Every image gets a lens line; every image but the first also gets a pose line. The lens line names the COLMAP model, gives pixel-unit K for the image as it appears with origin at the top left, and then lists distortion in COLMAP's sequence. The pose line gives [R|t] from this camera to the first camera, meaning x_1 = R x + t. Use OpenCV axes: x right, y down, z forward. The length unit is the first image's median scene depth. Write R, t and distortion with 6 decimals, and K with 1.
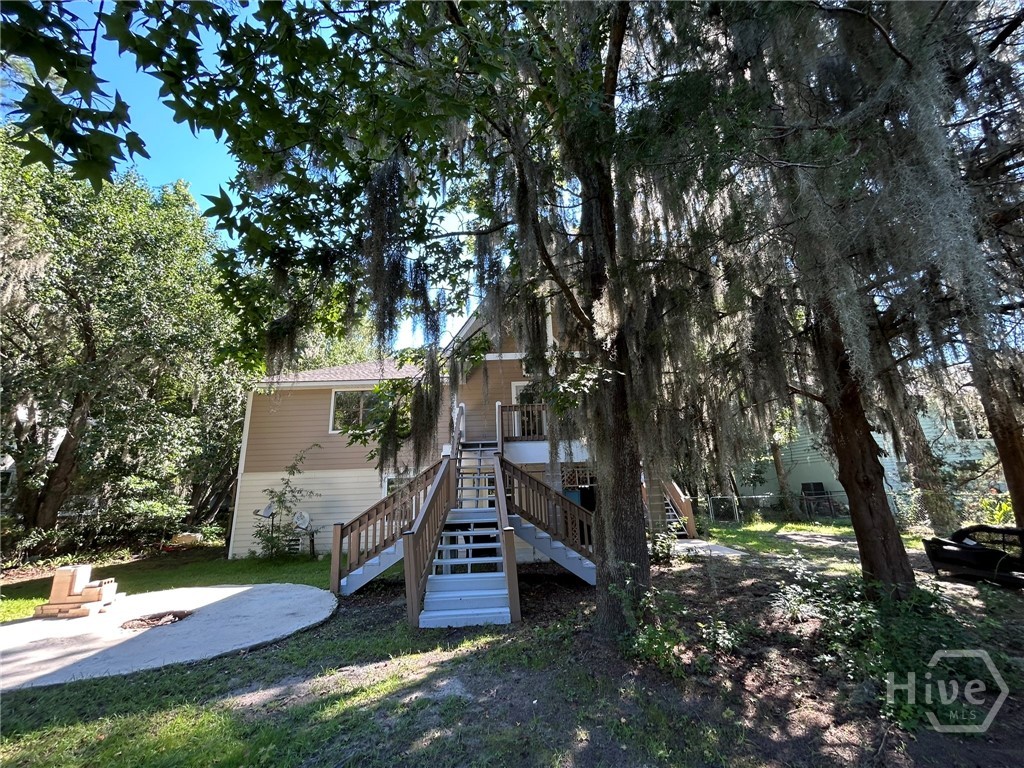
lens RADIAL K [[413.6, 0, 508.5], [0, 413.6, 382.1], [0, 0, 1]] dist [0.000778, 0.000042]
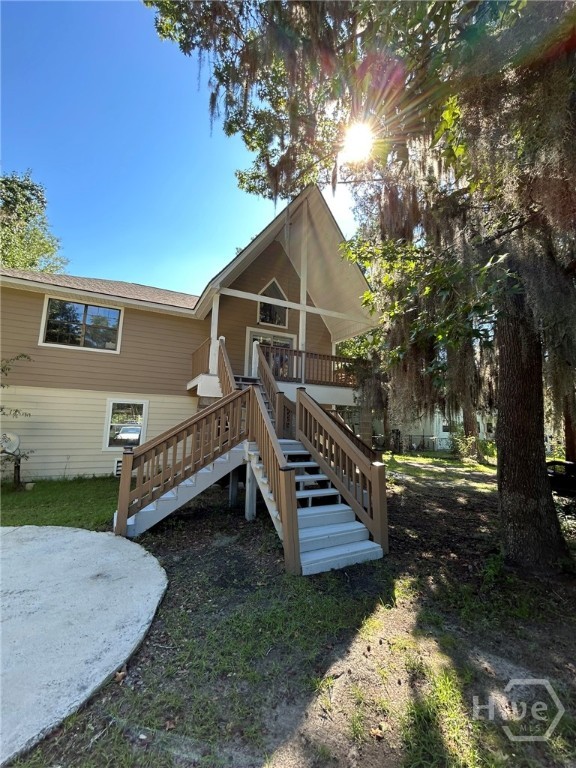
lens RADIAL K [[311.4, 0, 289.8], [0, 311.4, 382.8], [0, 0, 1]] dist [0.000645, 0.000228]
pose [[0.900701, 0.114631, 0.419043, -0.409906], [-0.163559, 0.983067, 0.082634, 0.112104], [-0.402474, -0.142967, 0.904198, 0.357185]]
